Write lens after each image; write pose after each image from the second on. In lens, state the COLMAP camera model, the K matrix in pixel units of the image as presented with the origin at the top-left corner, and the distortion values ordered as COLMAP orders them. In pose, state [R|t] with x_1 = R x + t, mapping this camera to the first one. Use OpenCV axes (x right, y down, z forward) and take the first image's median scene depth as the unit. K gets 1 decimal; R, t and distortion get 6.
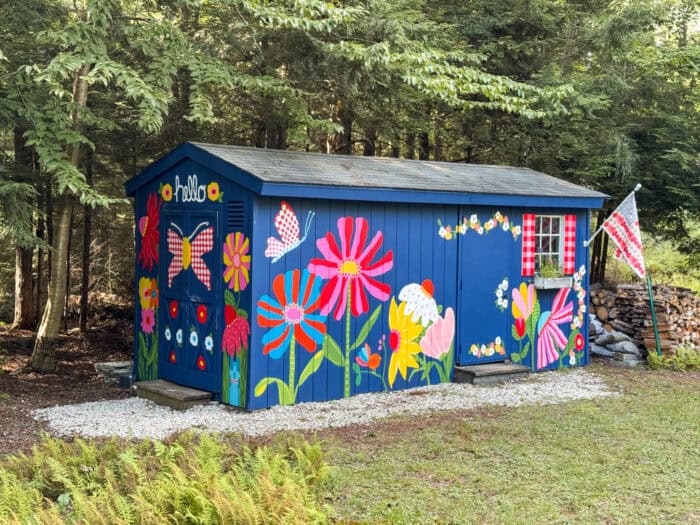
lens RADIAL K [[959.7, 0, 350.0], [0, 959.7, 262.5], [0, 0, 1]] dist [0.142050, -0.185759]
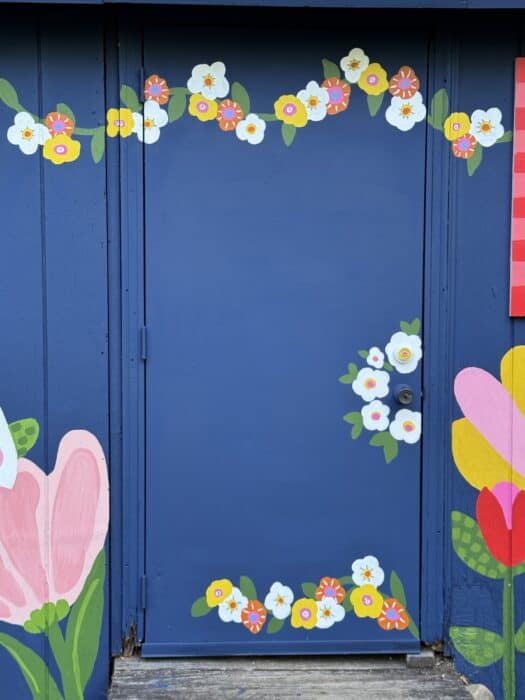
lens RADIAL K [[959.7, 0, 263.3], [0, 959.7, 356.3], [0, 0, 1]] dist [0.142050, -0.185759]
pose [[0.785173, 0.024375, -0.618796, 0.330472], [-0.012922, 0.999652, 0.022981, 0.022204], [0.619141, -0.010048, 0.785215, 0.902475]]
